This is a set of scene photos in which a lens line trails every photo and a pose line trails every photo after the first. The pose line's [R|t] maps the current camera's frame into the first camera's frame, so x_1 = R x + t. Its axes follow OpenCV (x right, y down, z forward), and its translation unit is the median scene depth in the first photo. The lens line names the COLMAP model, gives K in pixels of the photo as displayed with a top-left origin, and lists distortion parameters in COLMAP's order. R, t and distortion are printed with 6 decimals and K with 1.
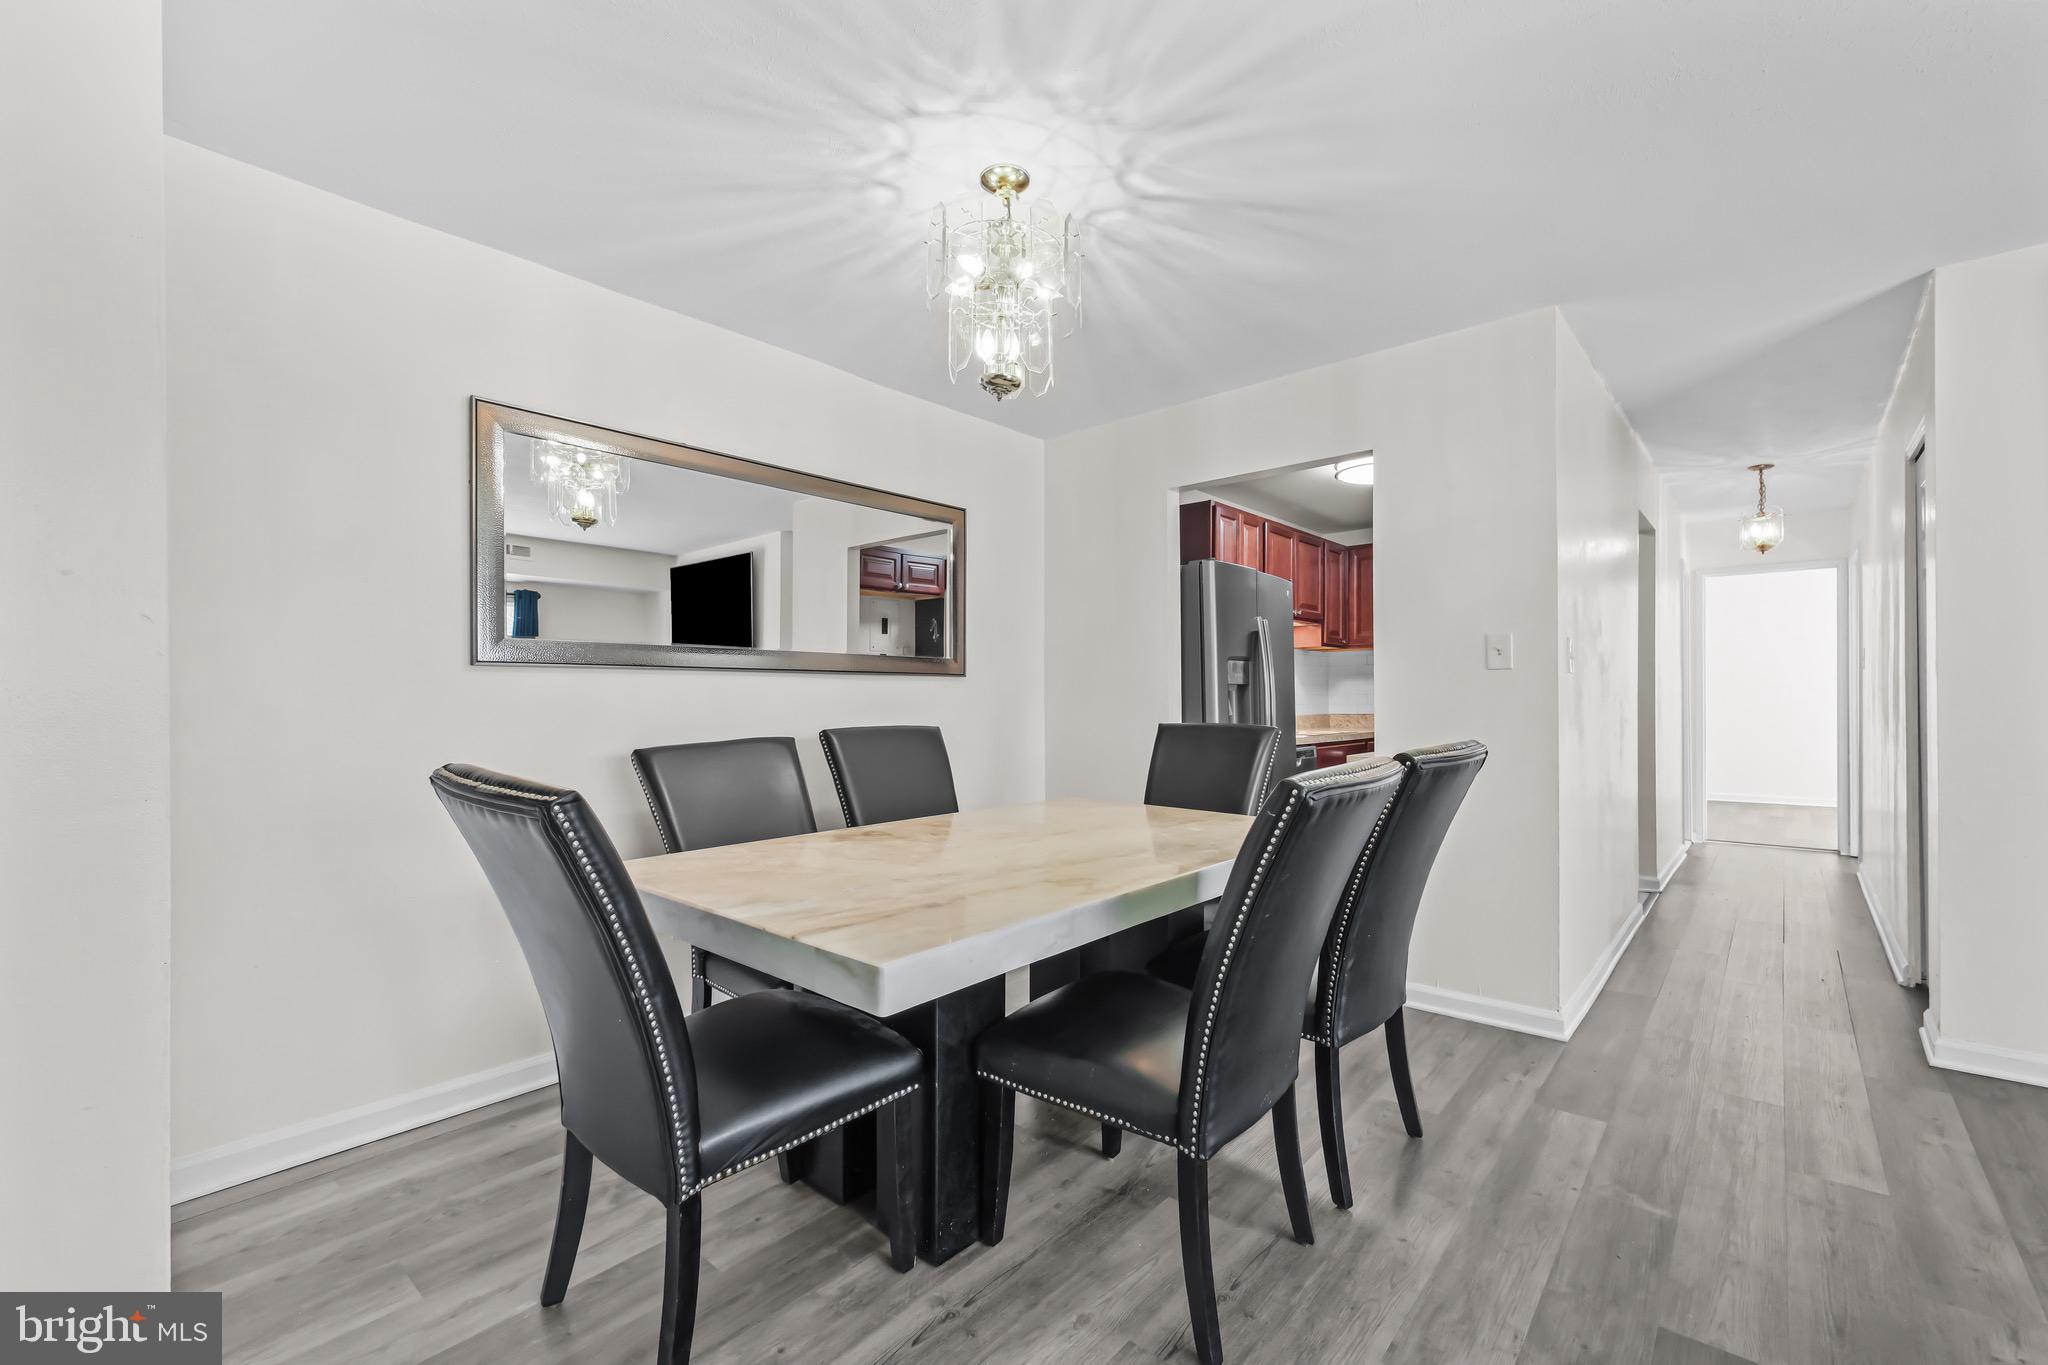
lens RADIAL K [[857.9, 0, 1028.3], [0, 857.9, 706.0], [0, 0, 1]] dist [-0.013086, -0.000193]
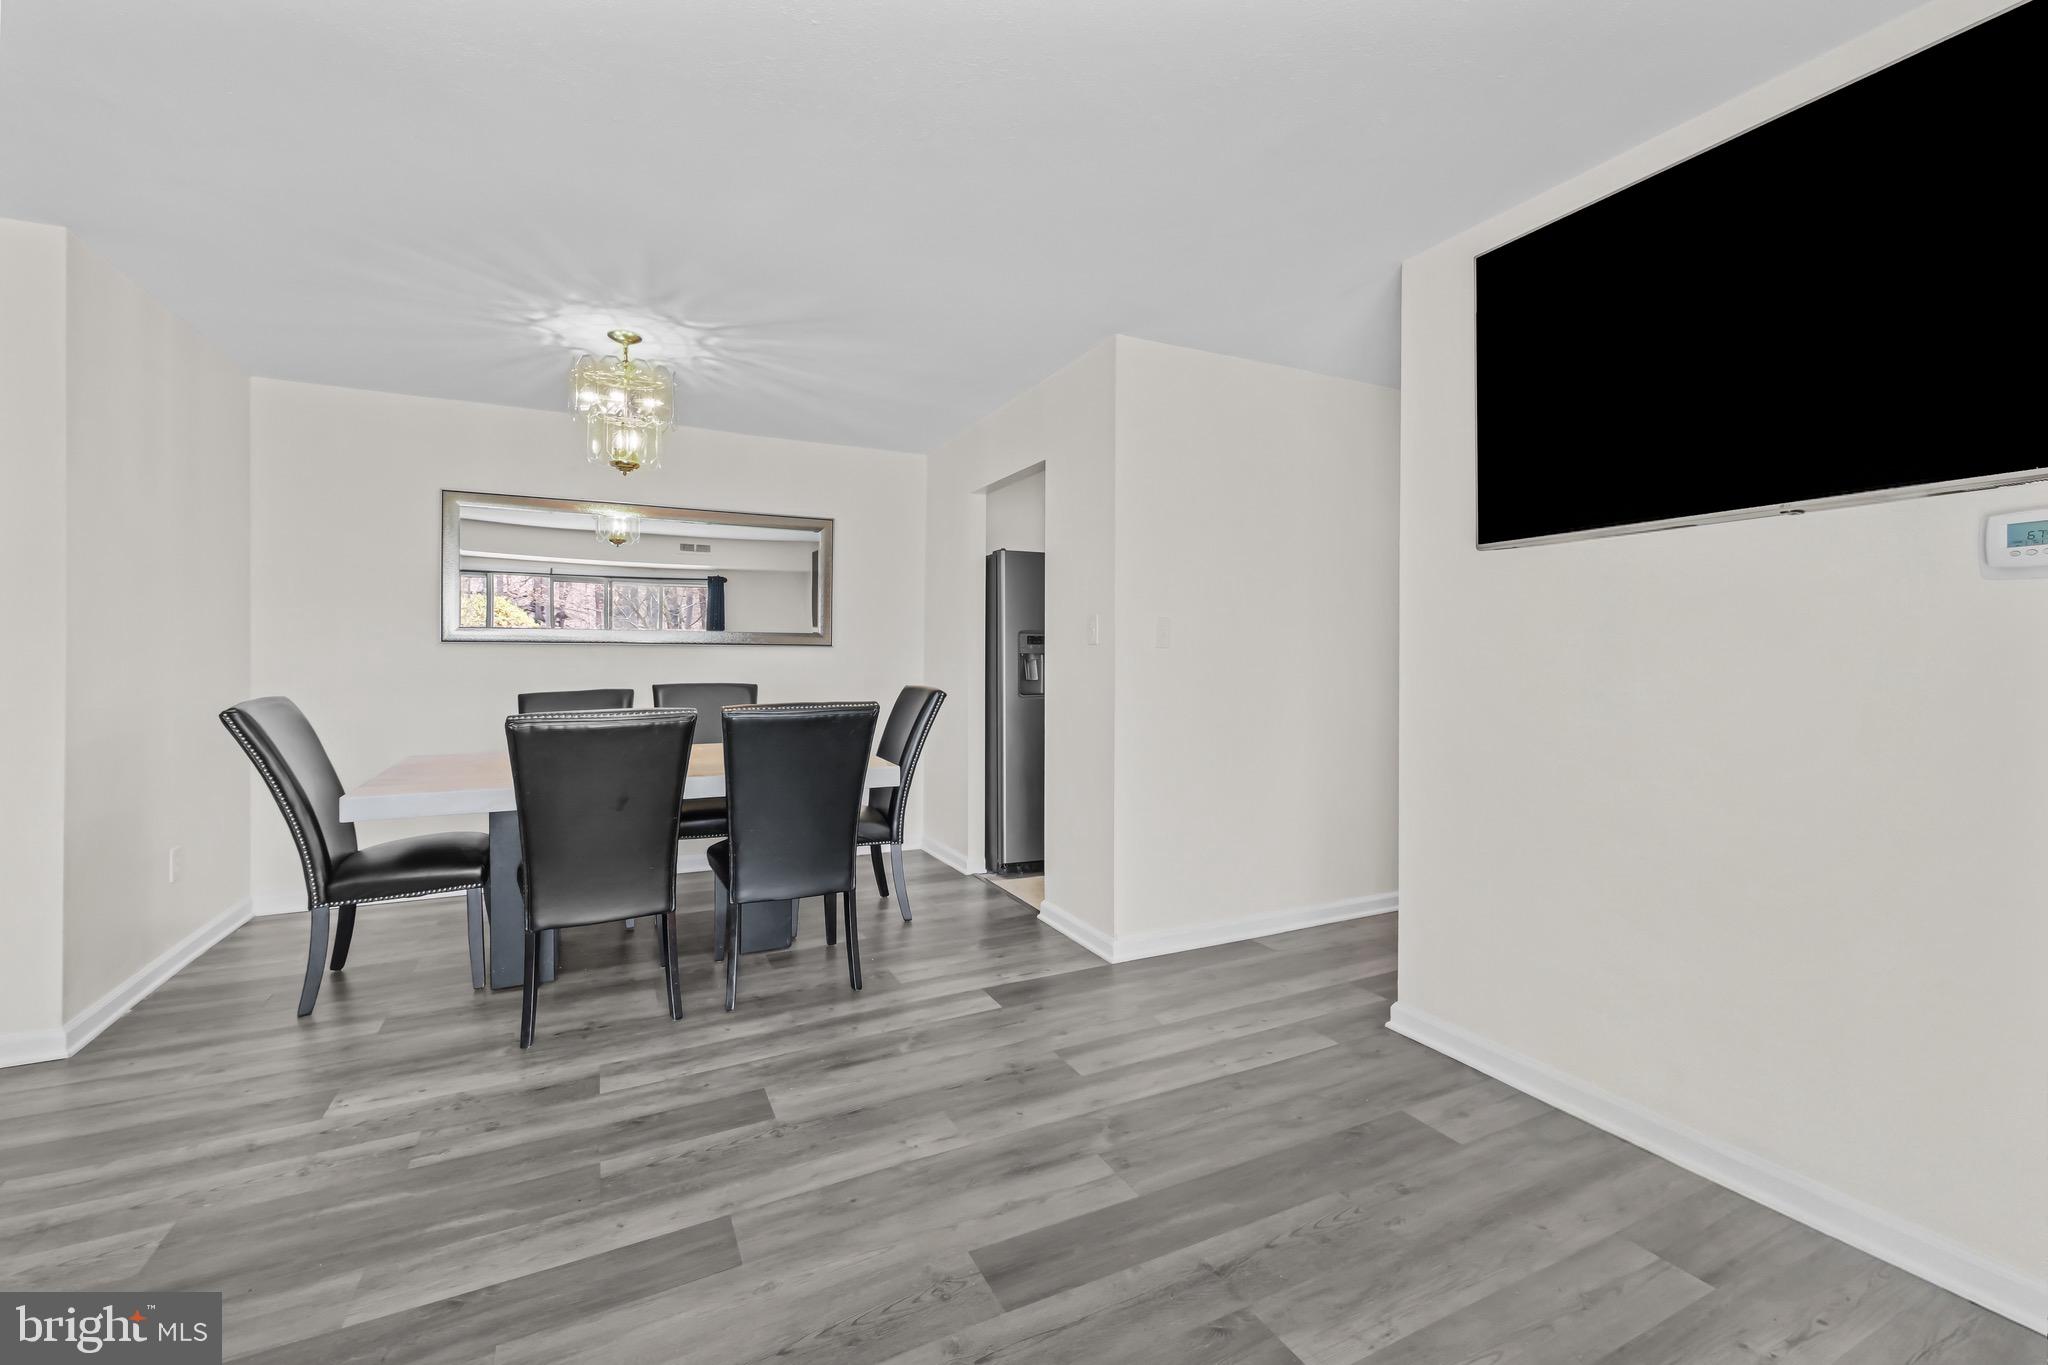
lens RADIAL K [[862.6, 0, 1023.7], [0, 862.6, 662.7], [0, 0, 1]] dist [0.000618, 0.000058]
pose [[0.927888, 0.010905, -0.372699, 1.209904], [-0.013140, 0.999908, -0.003458, -0.018960], [0.372627, 0.008105, 0.927946, -0.186003]]
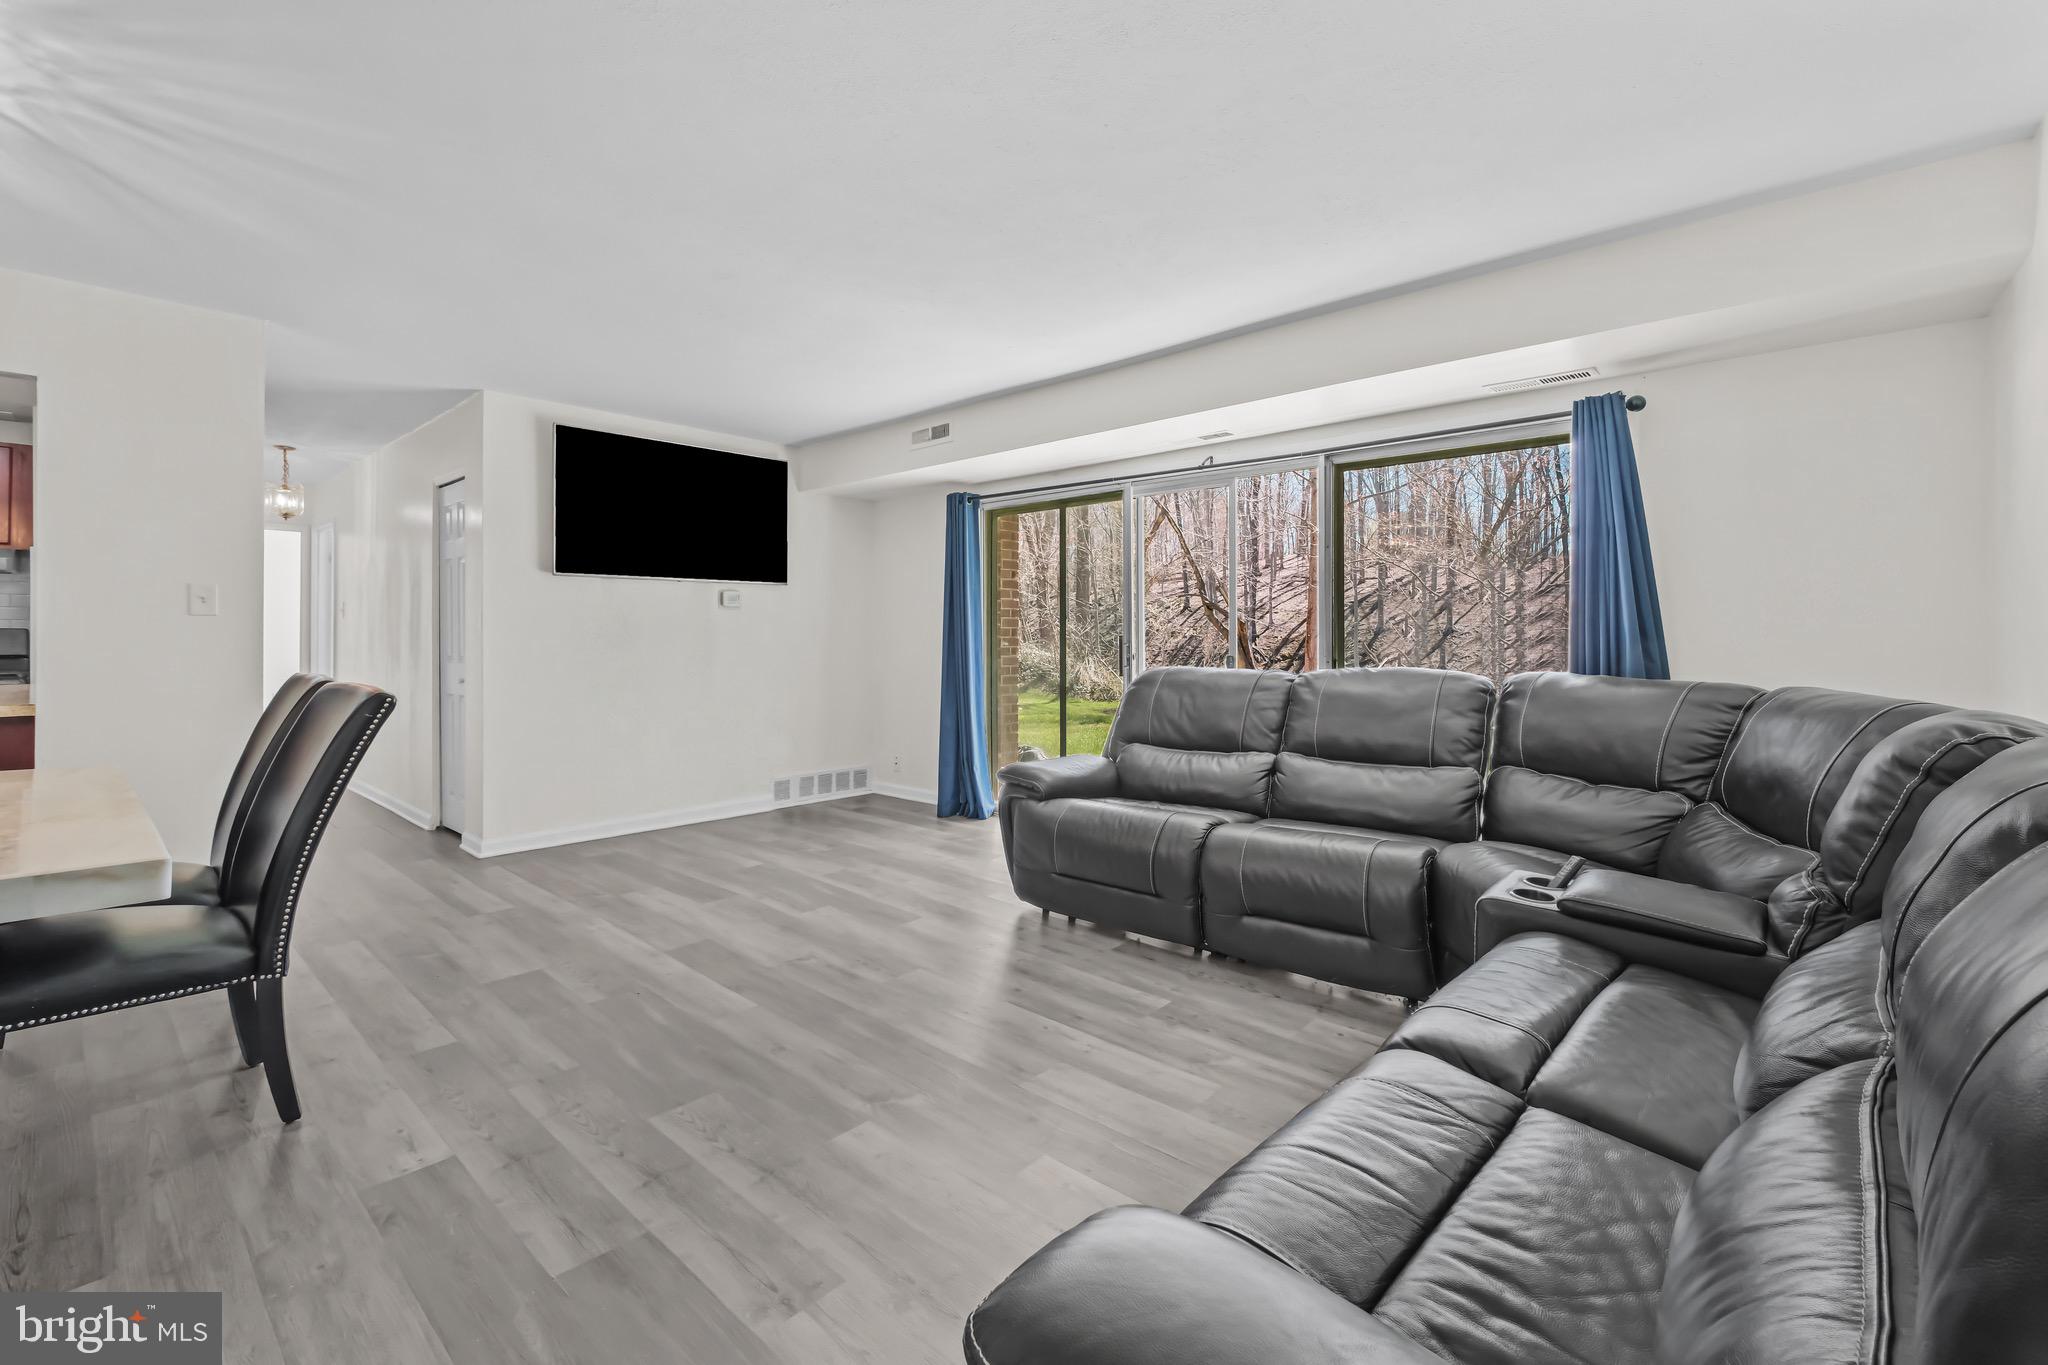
lens RADIAL K [[894.4, 0, 1025.5], [0, 894.4, 632.2], [0, 0, 1]] dist [-0.000047, -0.000030]
pose [[0.023416, 0.010429, 0.999671, -0.817519], [0.006788, 0.999921, -0.010591, -0.000798], [-0.999703, 0.007034, 0.023344, -0.160946]]
